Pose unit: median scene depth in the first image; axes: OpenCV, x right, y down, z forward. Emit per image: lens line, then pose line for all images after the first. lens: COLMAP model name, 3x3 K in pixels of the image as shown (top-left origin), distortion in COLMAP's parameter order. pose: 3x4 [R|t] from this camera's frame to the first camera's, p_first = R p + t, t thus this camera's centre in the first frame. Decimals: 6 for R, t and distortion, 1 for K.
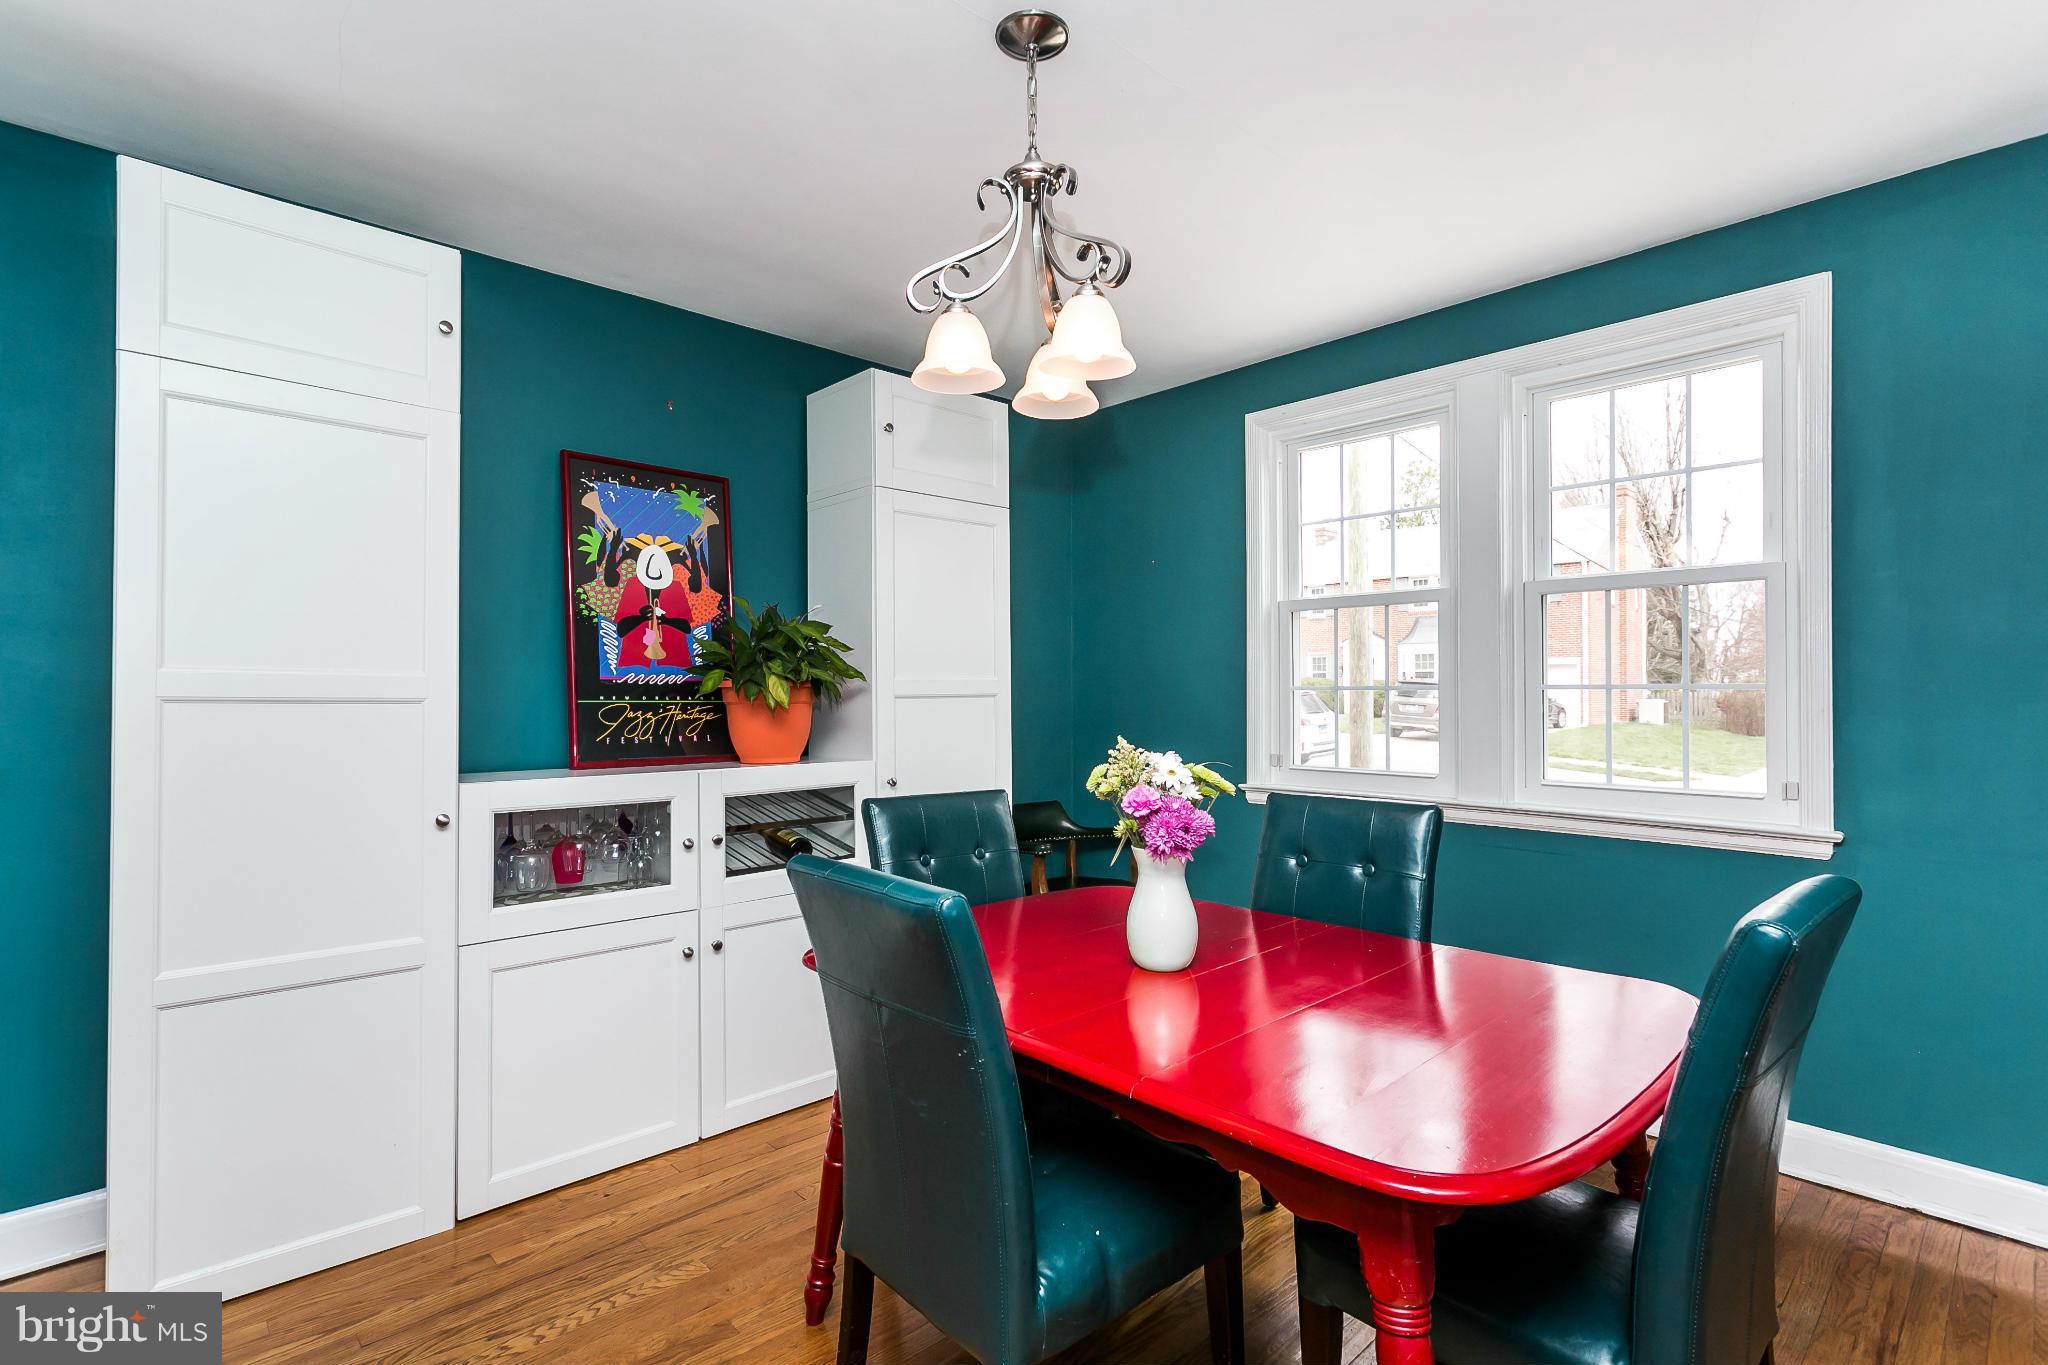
lens RADIAL K [[980.2, 0, 1028.5], [0, 980.2, 691.1], [0, 0, 1]] dist [-0.002438, 0.000224]
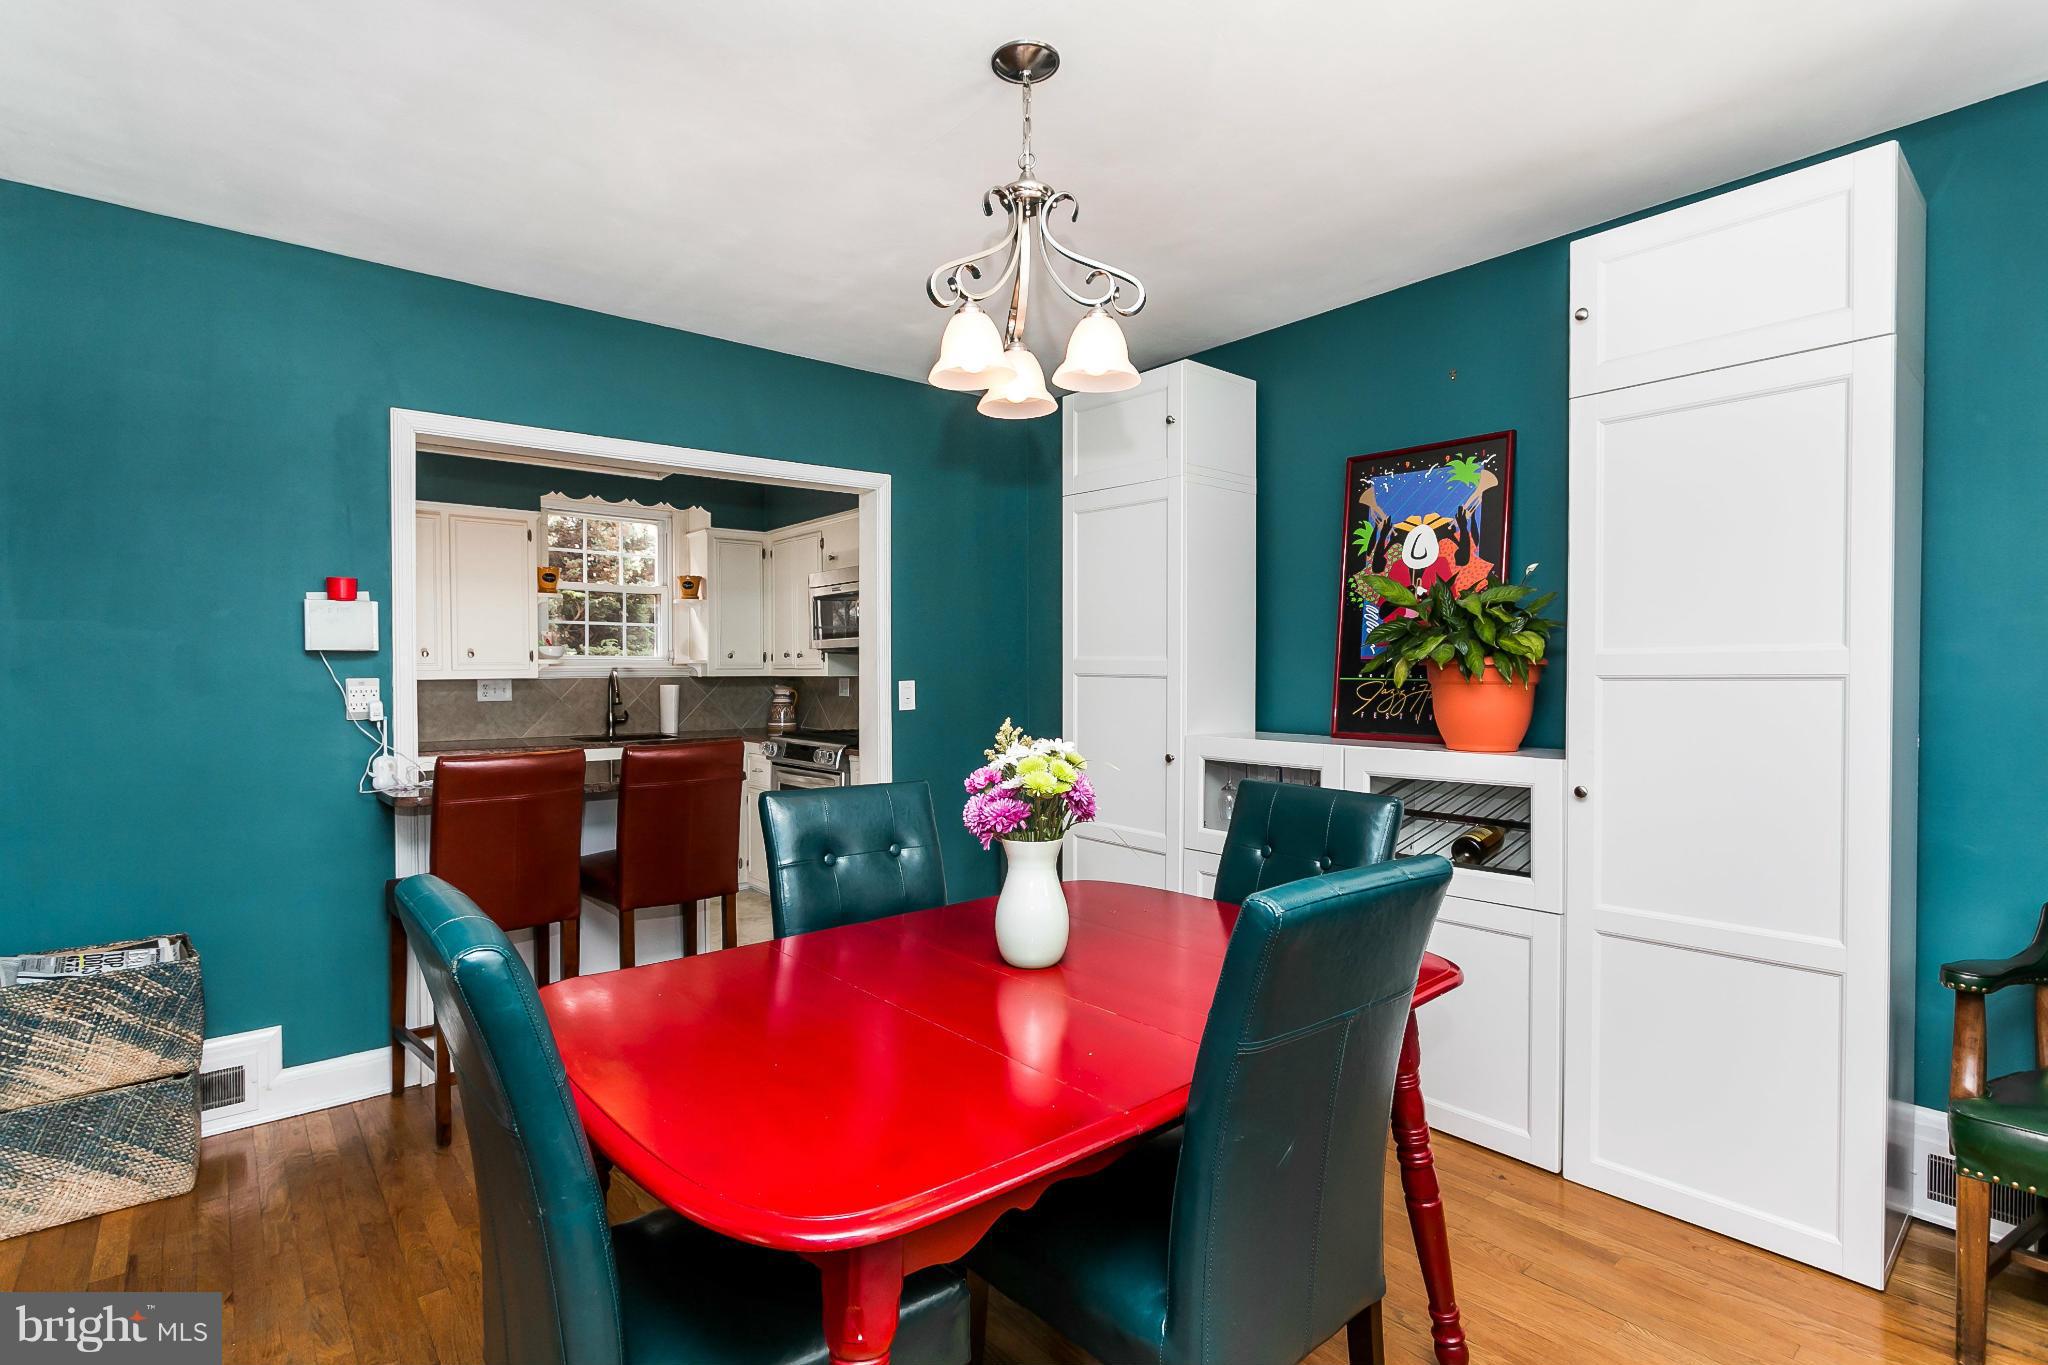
lens RADIAL K [[980.2, 0, 1012.7], [0, 980.2, 681.1], [0, 0, 1]] dist [-0.002438, 0.000224]
pose [[-0.062498, 0.014115, -0.997945, 0.670097], [0.002437, 0.999899, 0.013990, -0.003204], [0.998042, -0.001557, -0.062526, 0.658656]]
